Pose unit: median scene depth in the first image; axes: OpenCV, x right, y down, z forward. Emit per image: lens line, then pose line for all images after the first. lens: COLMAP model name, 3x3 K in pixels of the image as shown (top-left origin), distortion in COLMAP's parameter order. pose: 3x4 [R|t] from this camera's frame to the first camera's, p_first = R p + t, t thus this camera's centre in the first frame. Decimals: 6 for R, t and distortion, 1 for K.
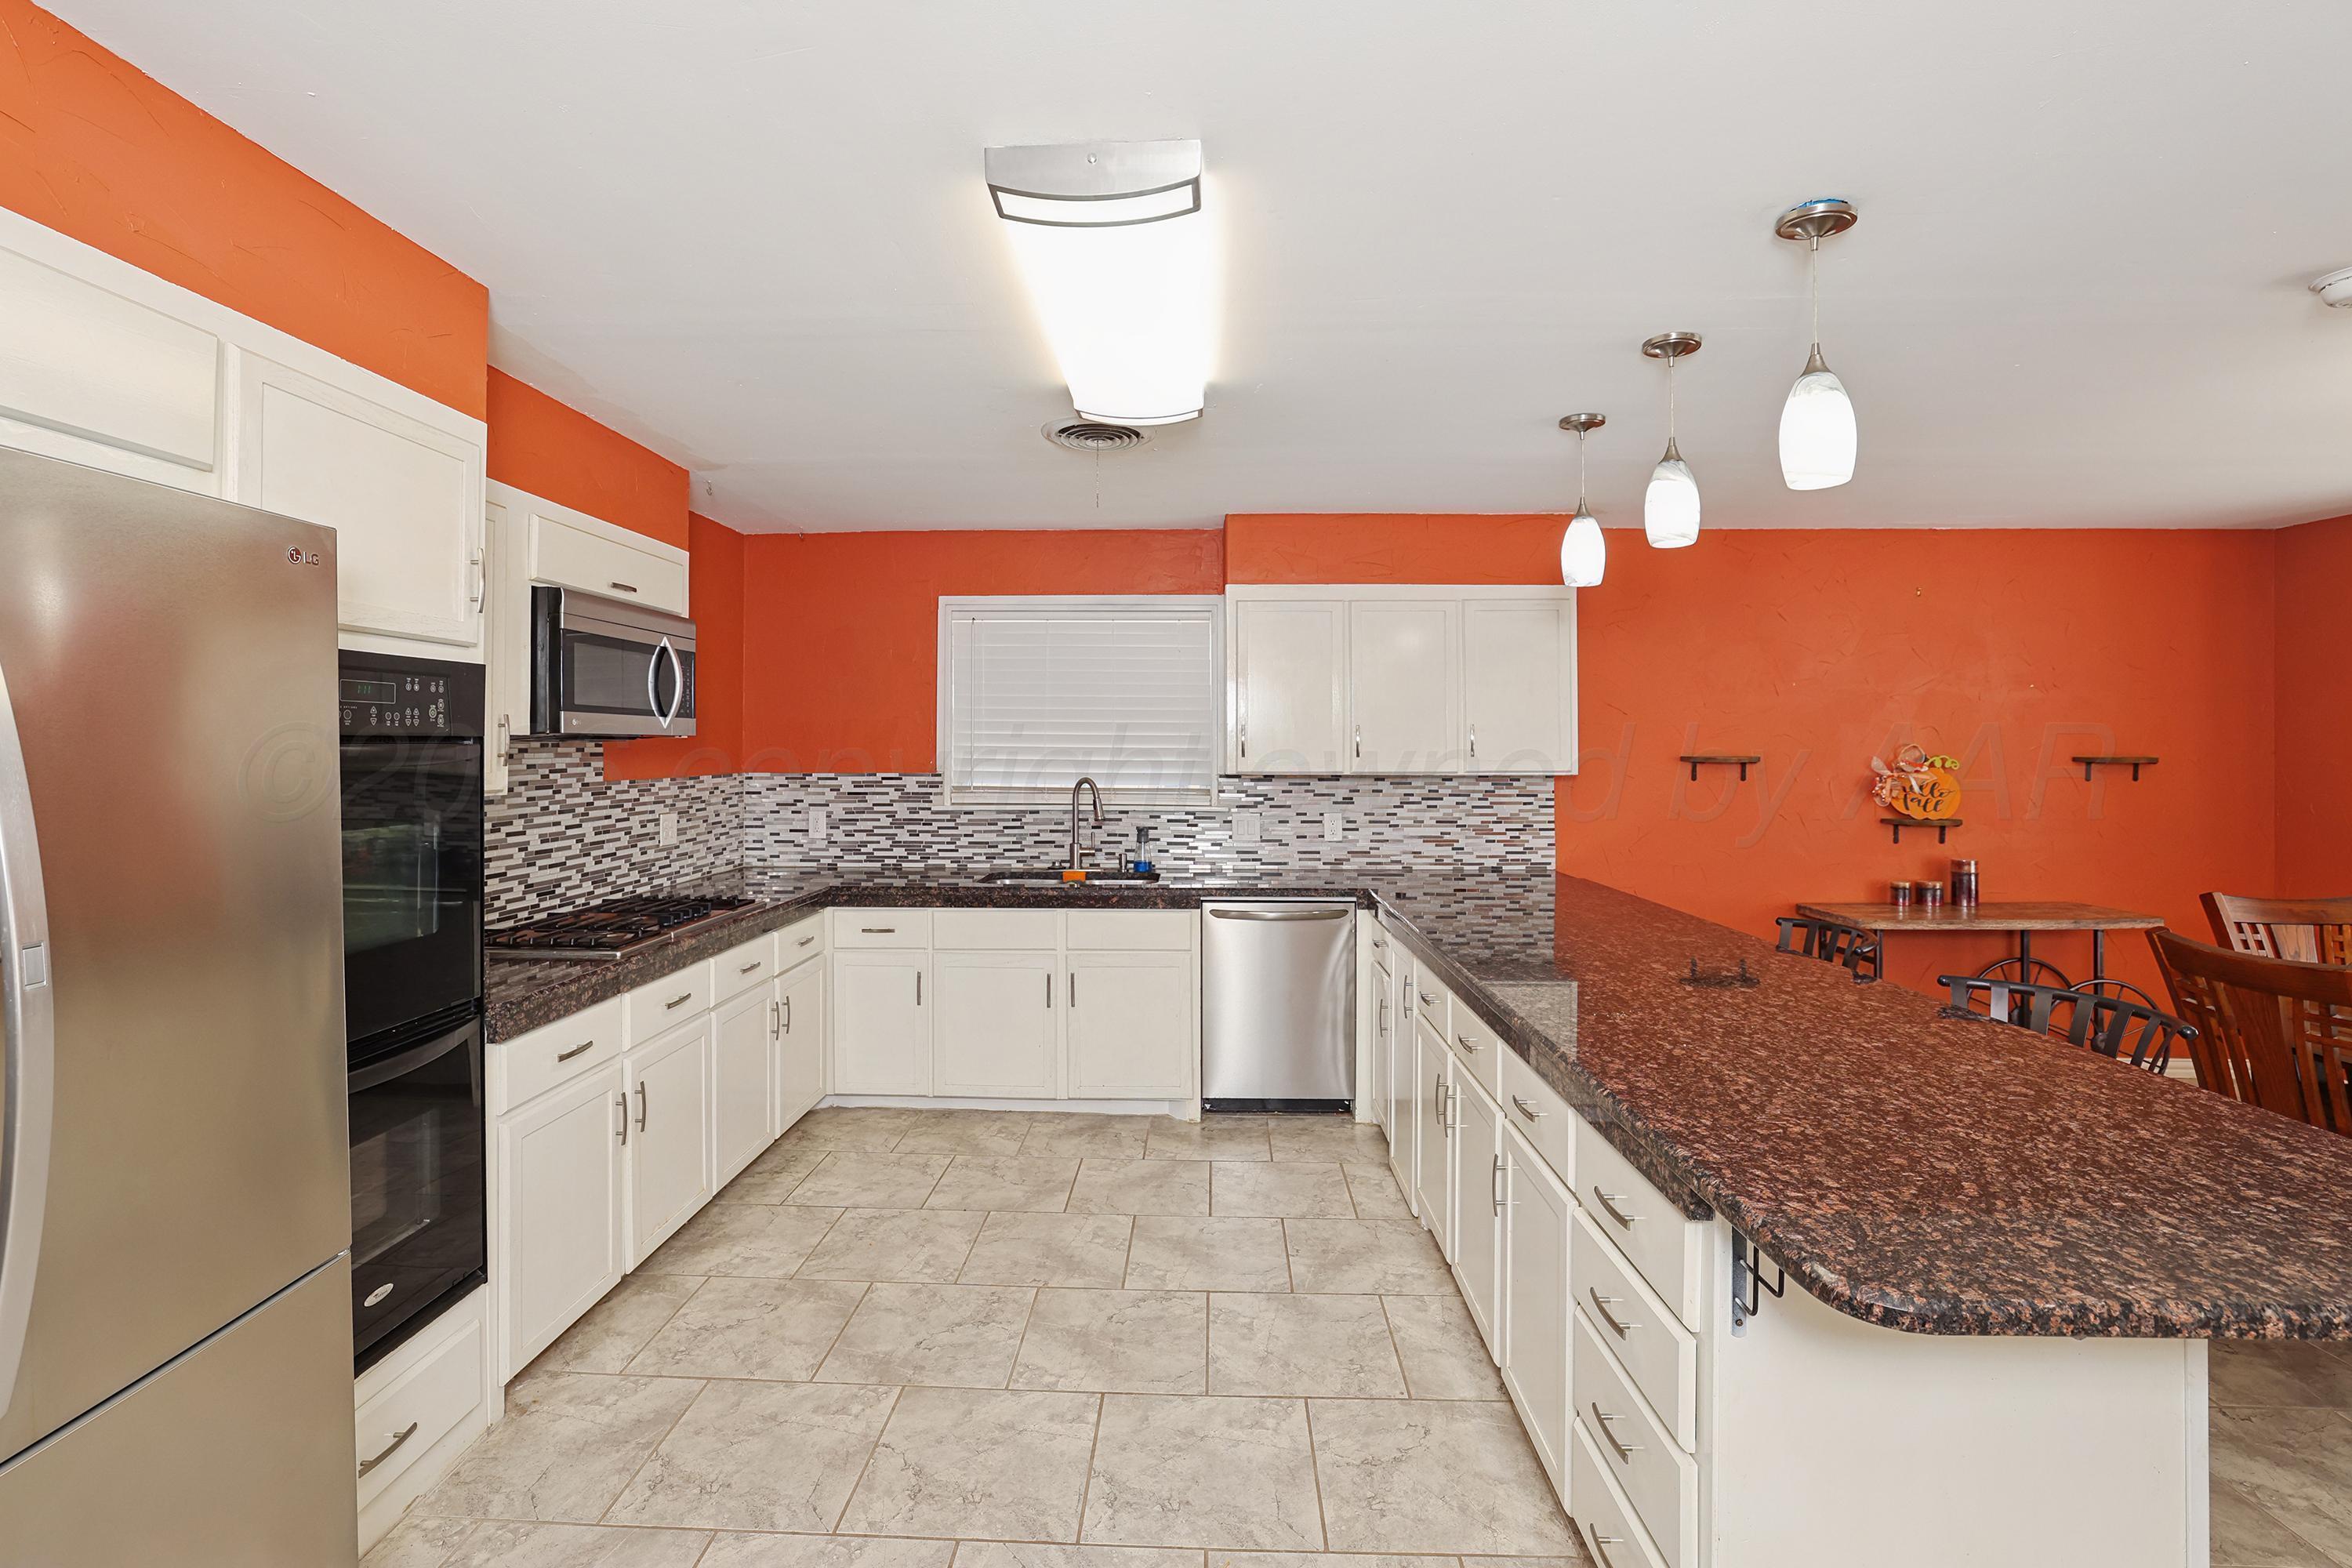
lens RADIAL K [[1042.0, 0, 1176.0], [0, 1042.0, 715.5], [0, 0, 1]] dist [-0.034242, 0.000287]
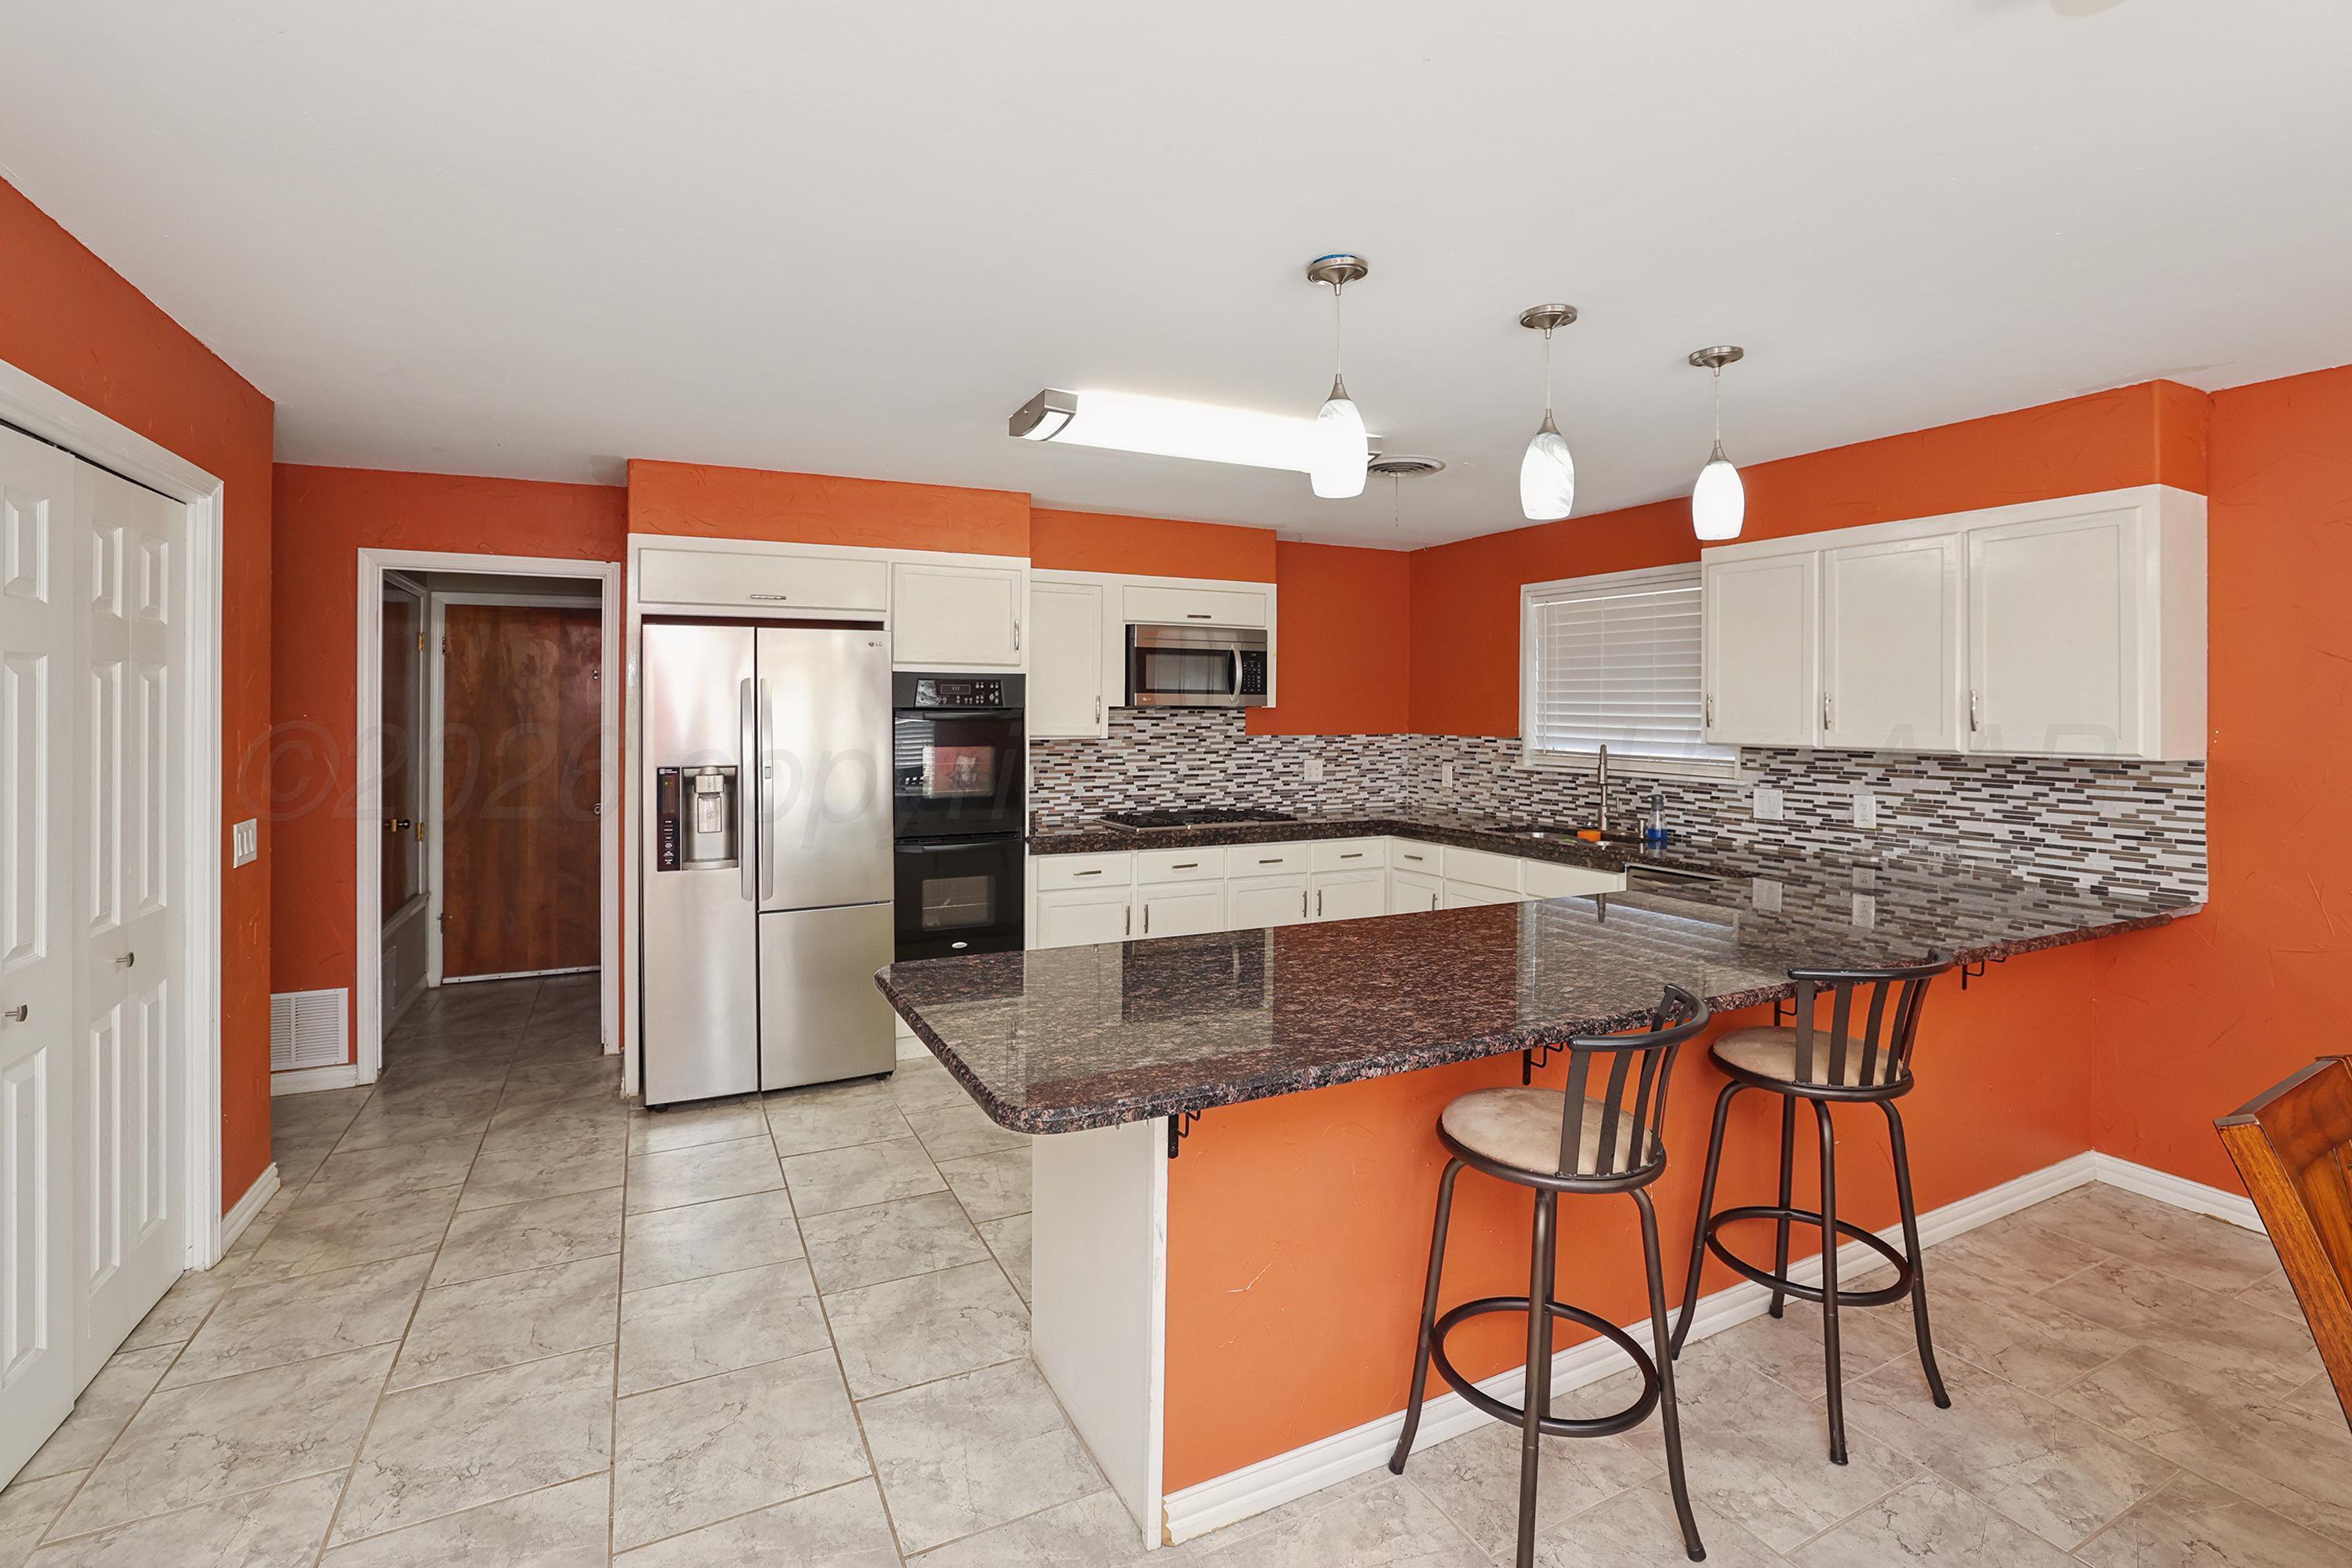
lens RADIAL K [[1042.0, 0, 1176.0], [0, 1042.0, 715.5], [0, 0, 1]] dist [-0.034242, 0.000287]
pose [[0.489626, 0.006643, -0.871907, 0.606540], [0.020784, 0.999598, 0.019287, 0.000546], [0.871685, -0.027565, 0.489291, 0.102427]]
